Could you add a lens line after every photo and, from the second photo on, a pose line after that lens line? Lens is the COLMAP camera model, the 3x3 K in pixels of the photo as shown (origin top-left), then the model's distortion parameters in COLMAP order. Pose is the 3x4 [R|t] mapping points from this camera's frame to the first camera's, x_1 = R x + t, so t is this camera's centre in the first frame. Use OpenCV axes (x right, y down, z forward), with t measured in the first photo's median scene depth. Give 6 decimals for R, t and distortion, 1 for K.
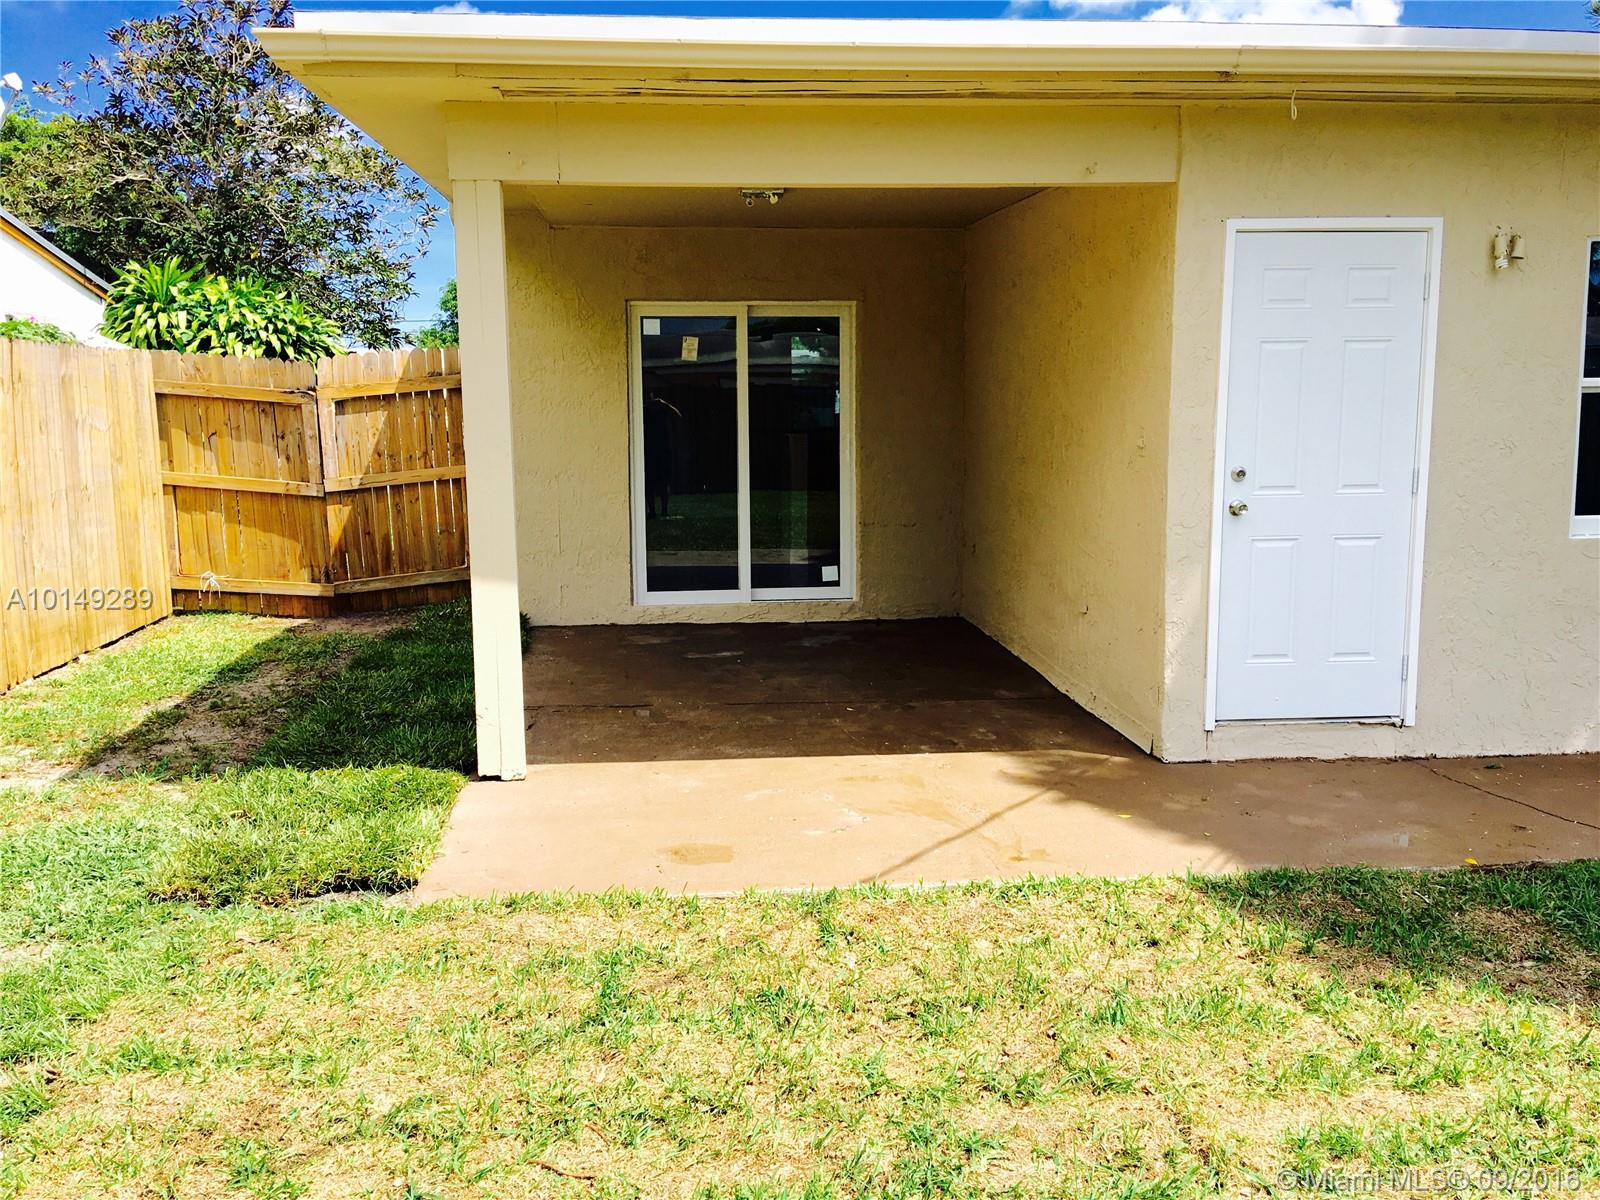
lens RADIAL K [[1357.5, 0, 788.8], [0, 1357.5, 588.2], [0, 0, 1]] dist [0.093393, -0.109045]
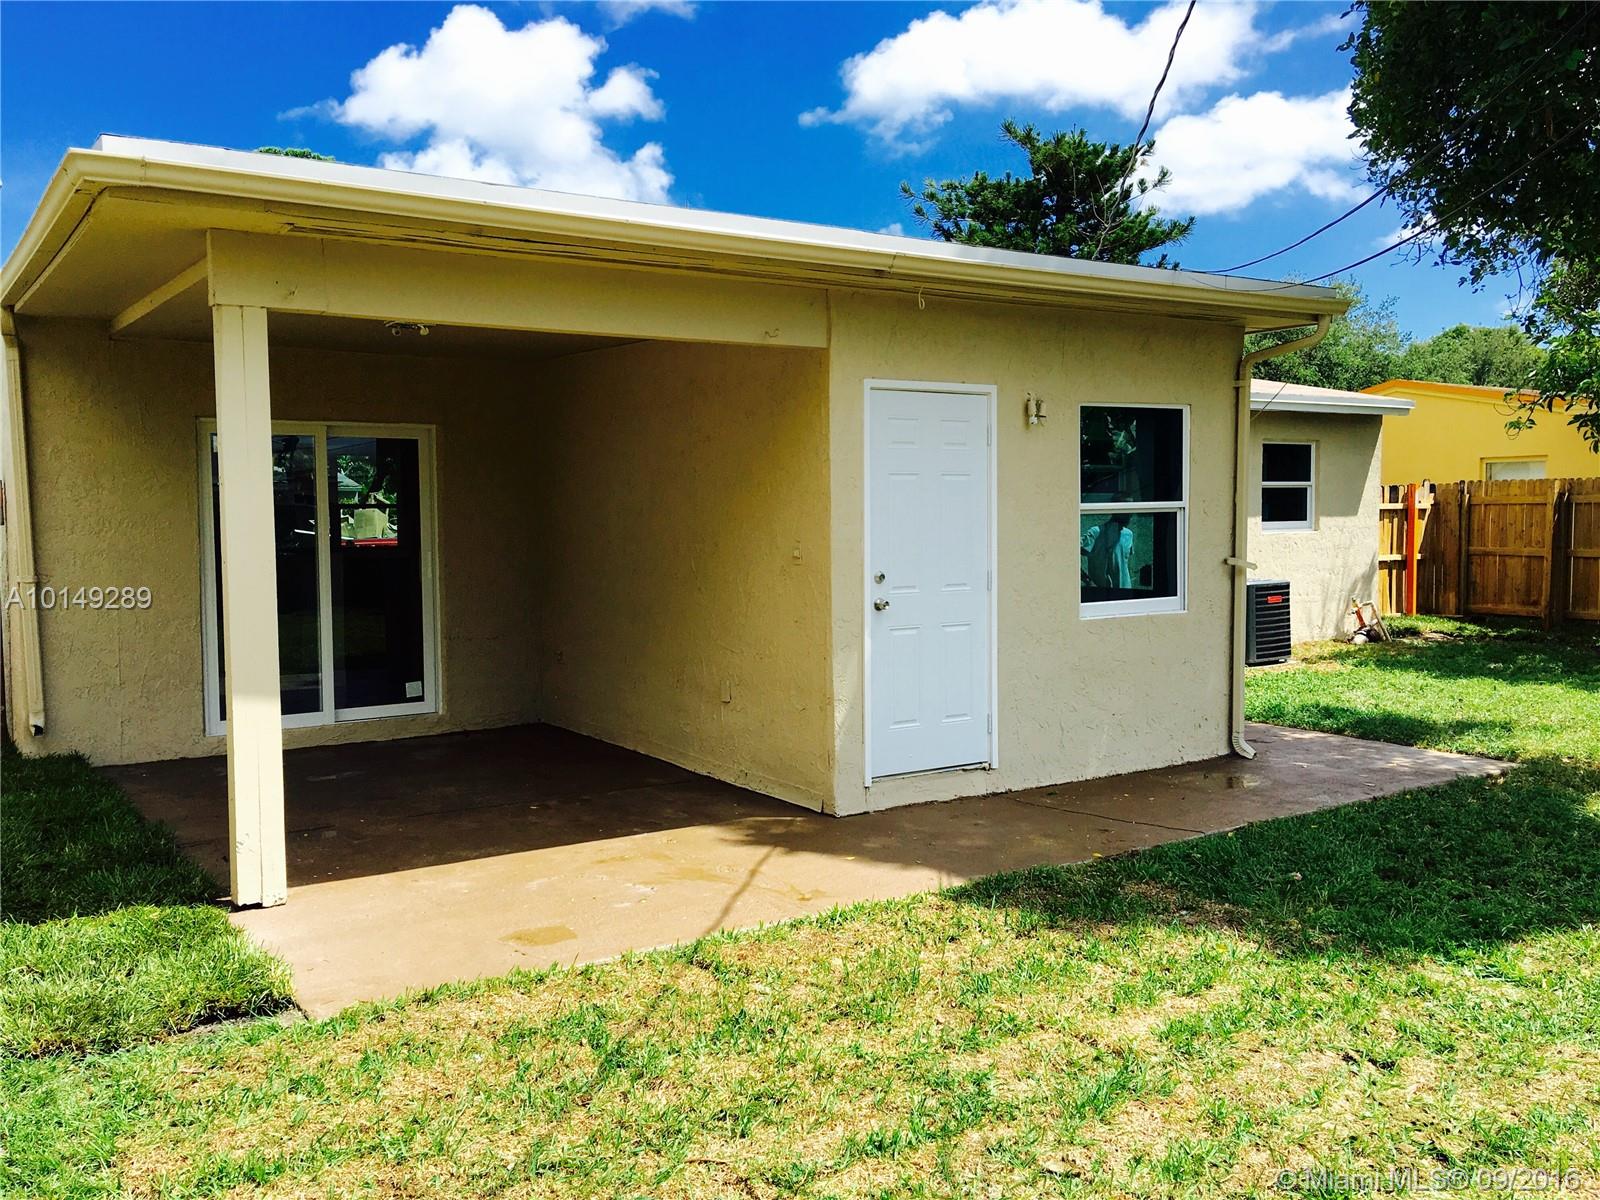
lens RADIAL K [[1357.5, 0, 800.5], [0, 1357.5, 586.0], [0, 0, 1]] dist [0.093393, -0.109045]
pose [[0.884810, -0.026215, 0.465213, -0.338348], [0.067320, 0.995133, -0.071964, 0.009821], [-0.461062, 0.094992, 0.882269, -0.069027]]
